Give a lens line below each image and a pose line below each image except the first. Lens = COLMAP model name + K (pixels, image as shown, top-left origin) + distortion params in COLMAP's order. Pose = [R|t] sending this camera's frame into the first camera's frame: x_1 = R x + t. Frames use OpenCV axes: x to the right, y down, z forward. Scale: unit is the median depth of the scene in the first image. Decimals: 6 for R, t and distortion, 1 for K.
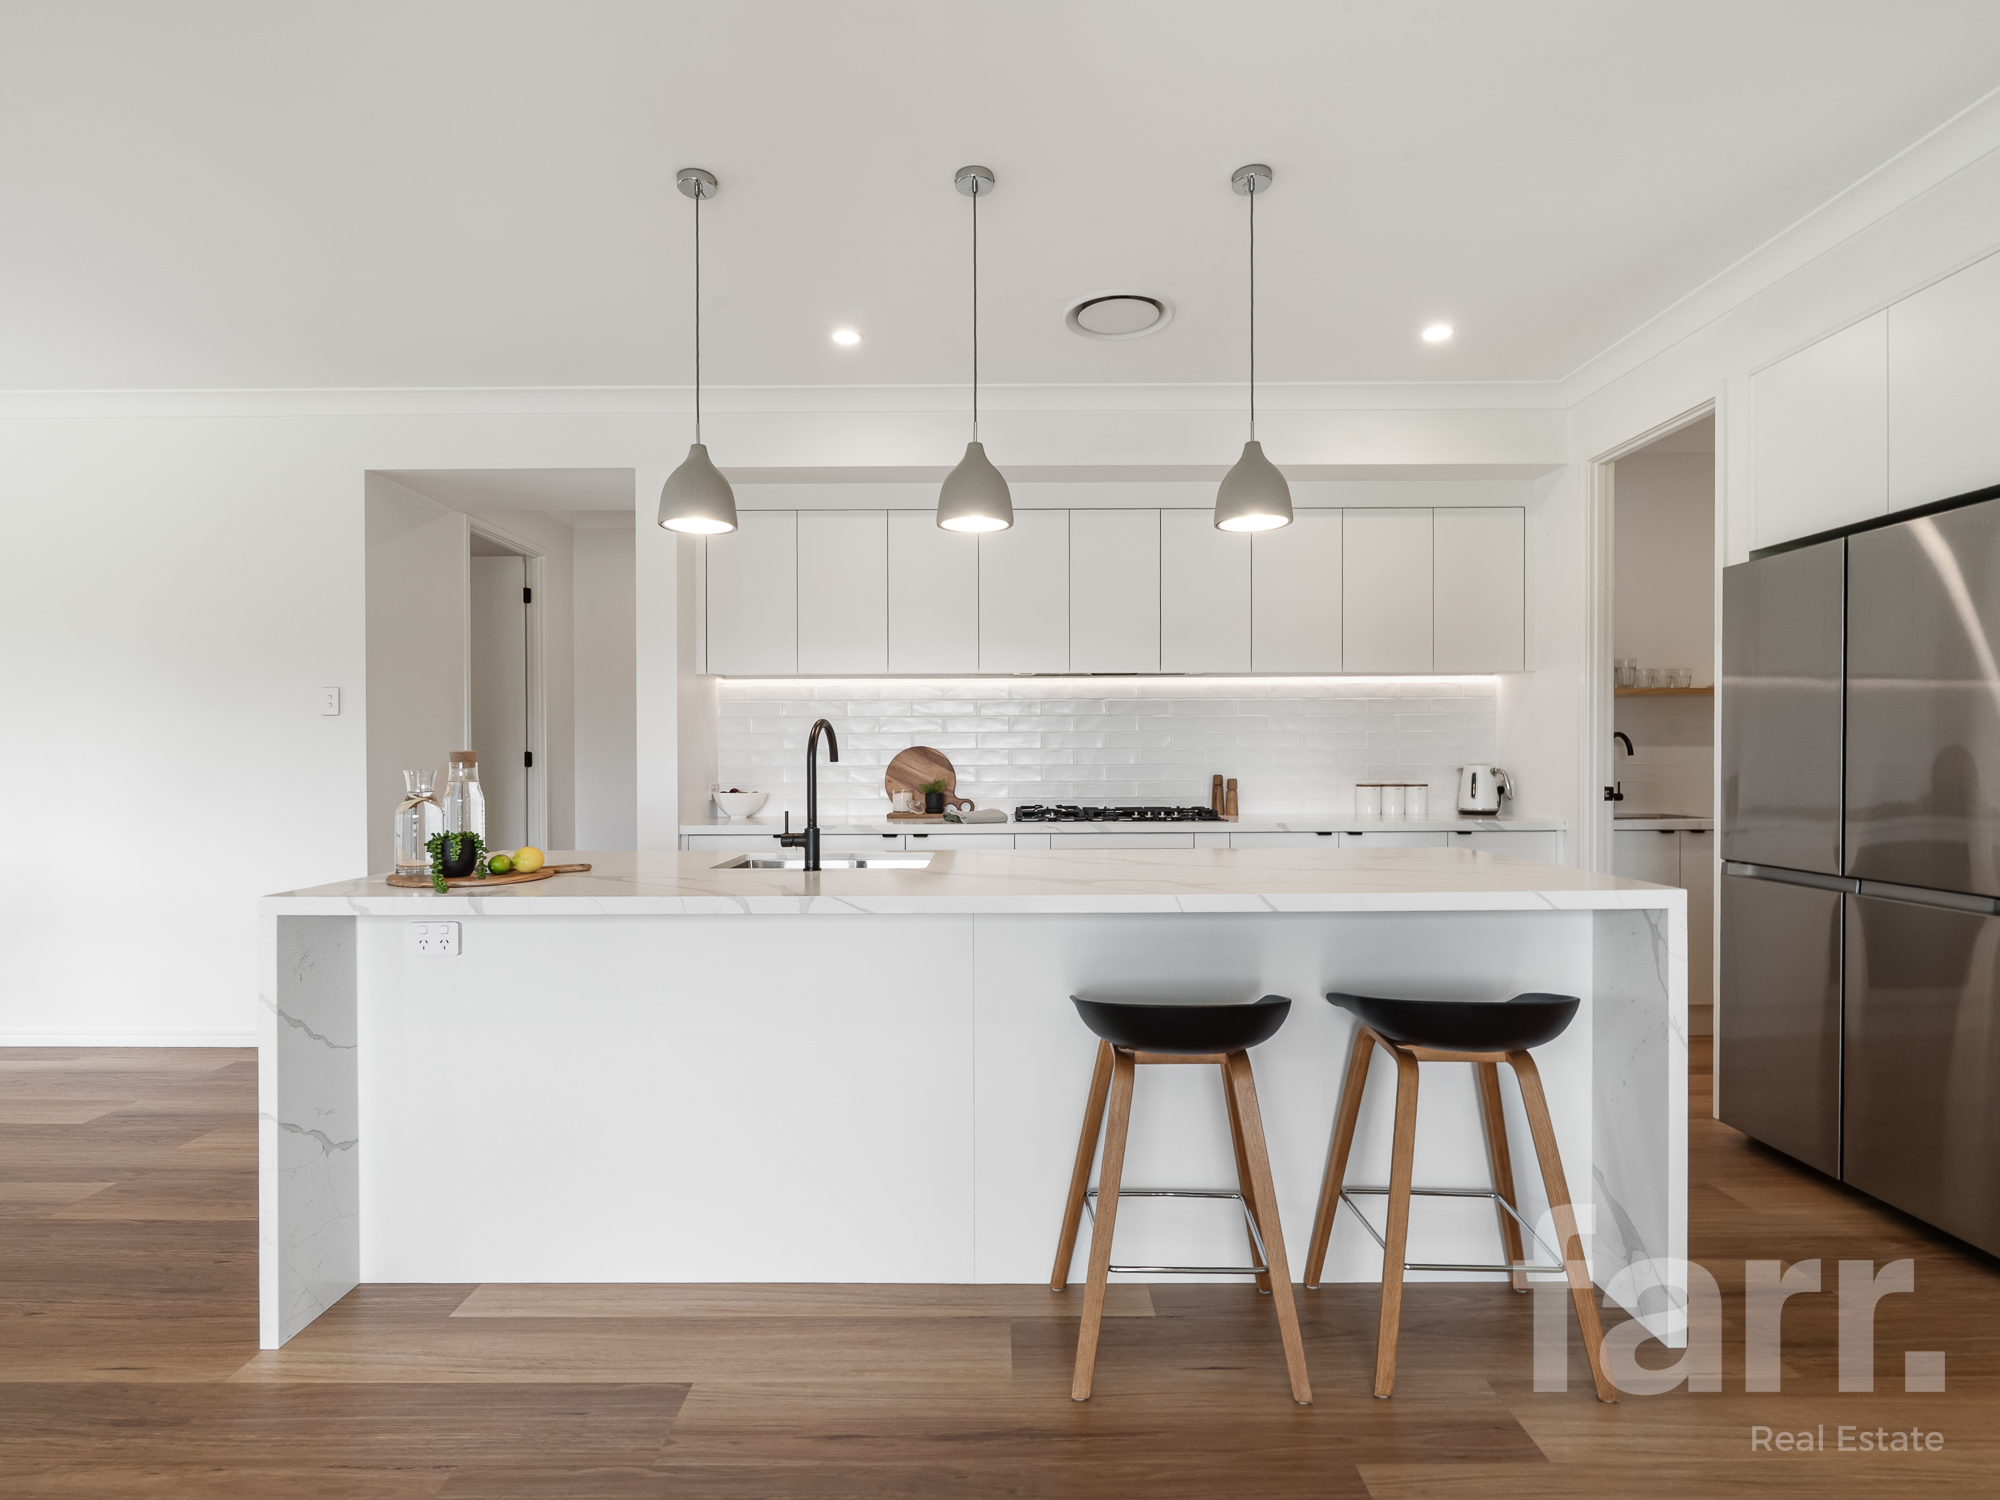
lens RADIAL K [[1021.3, 0, 1002.4], [0, 1021.3, 758.4], [0, 0, 1]] dist [0.002962, 0.001154]
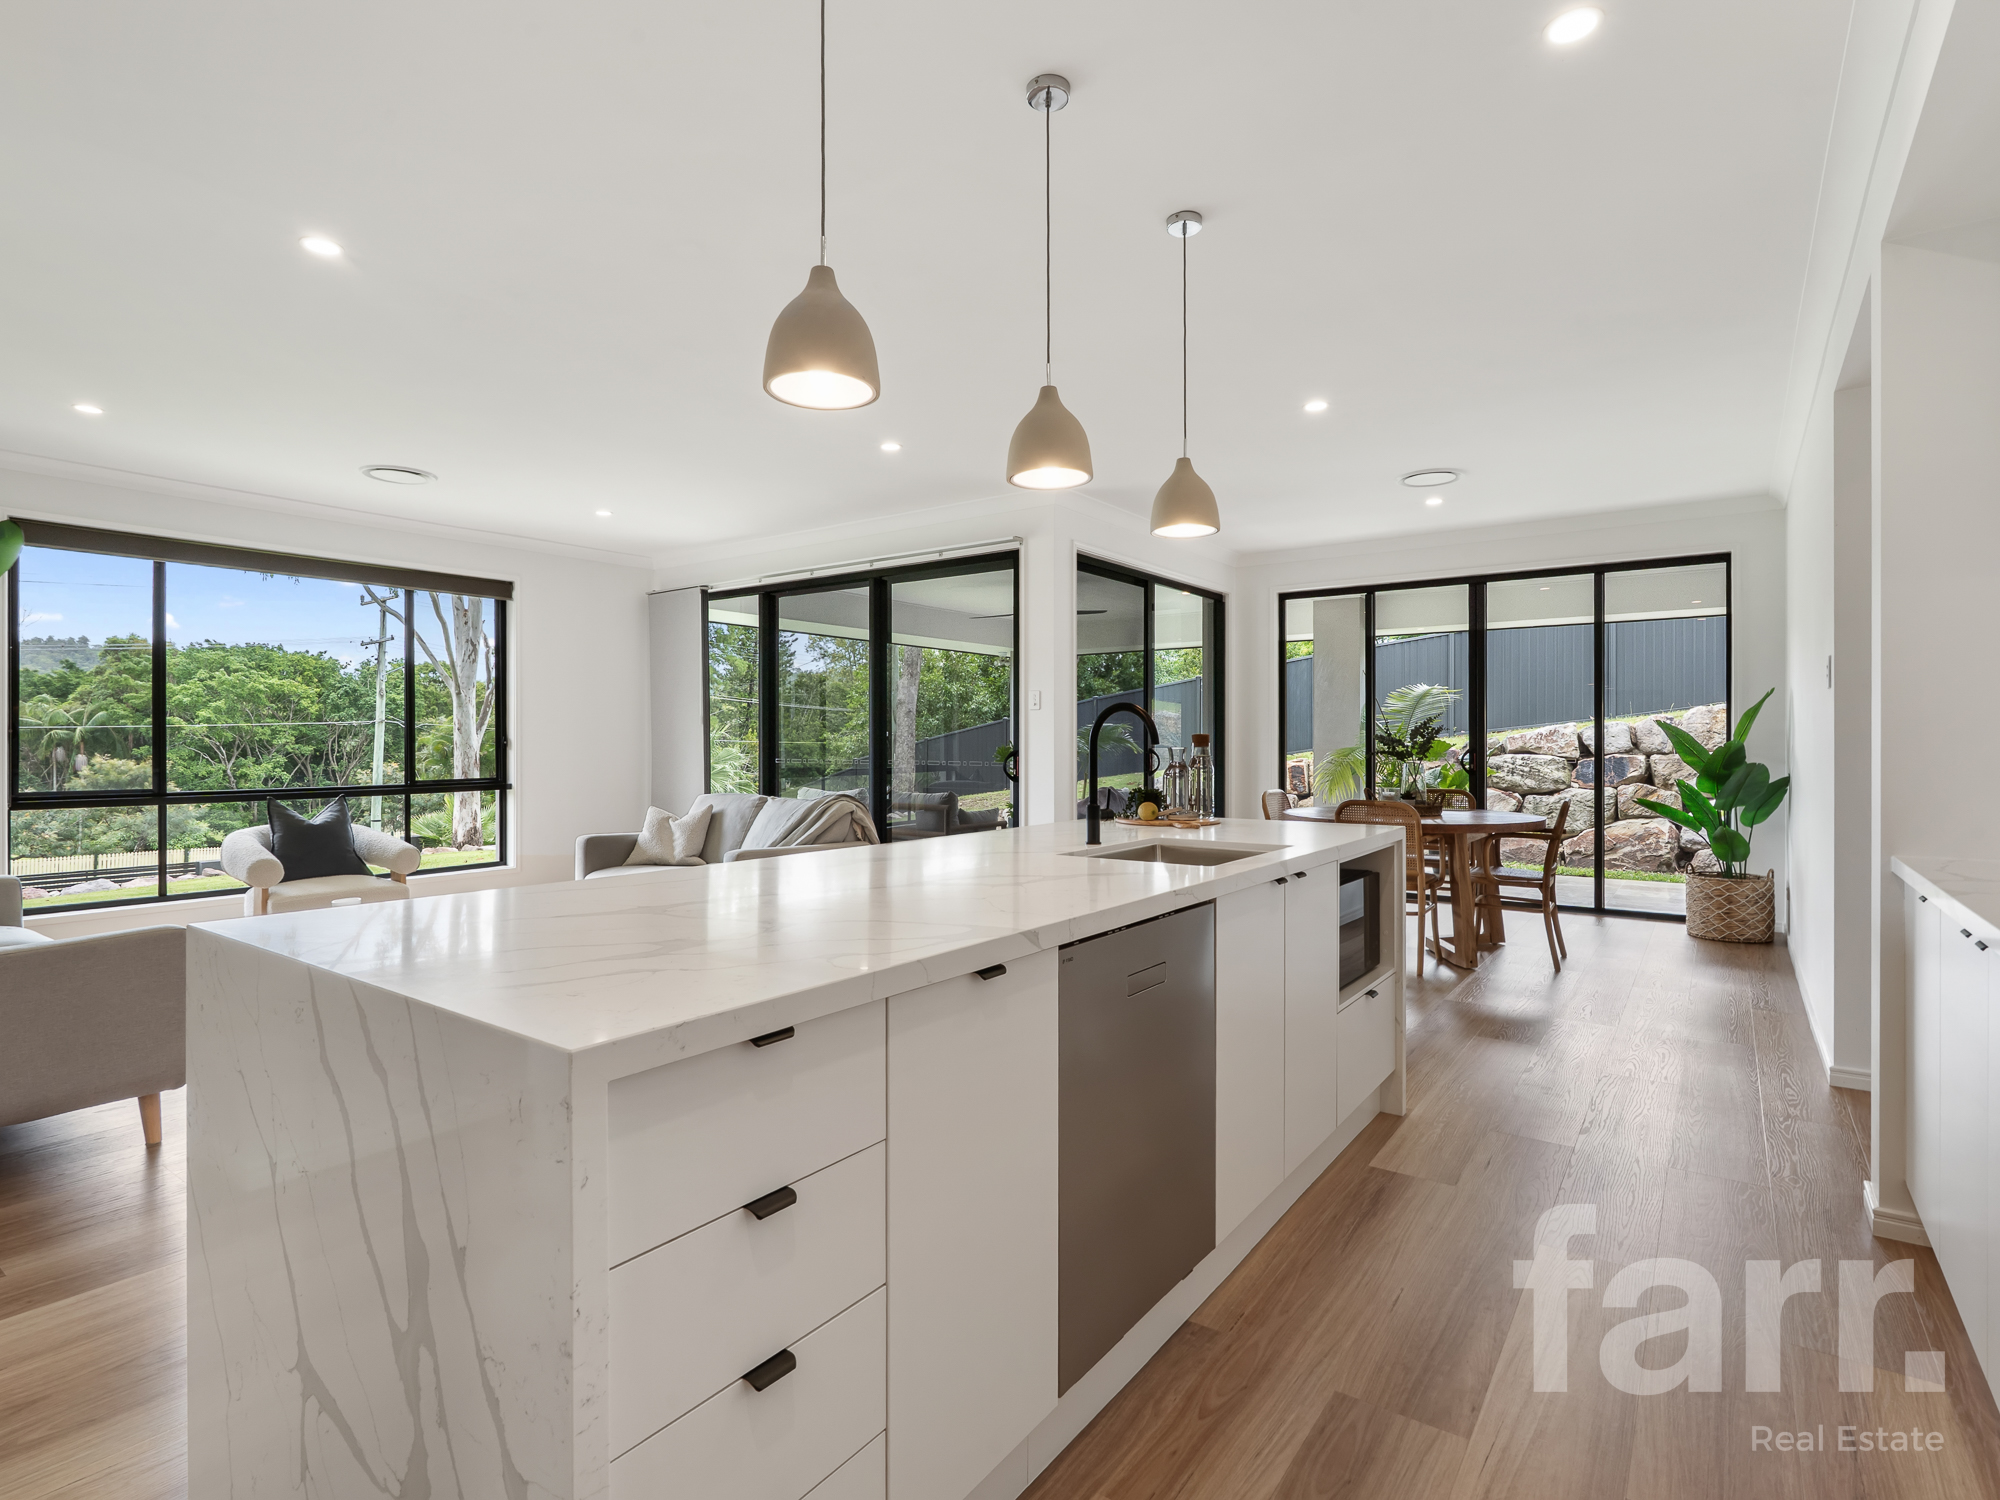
lens RADIAL K [[1021.3, 0, 998.6], [0, 1021.3, 740.5], [0, 0, 1]] dist [0.002962, 0.001154]
pose [[-0.582901, 0.008128, -0.812503, 0.426536], [0.004164, 0.999967, 0.007016, -0.008281], [0.812533, 0.000706, -0.582915, 0.886362]]
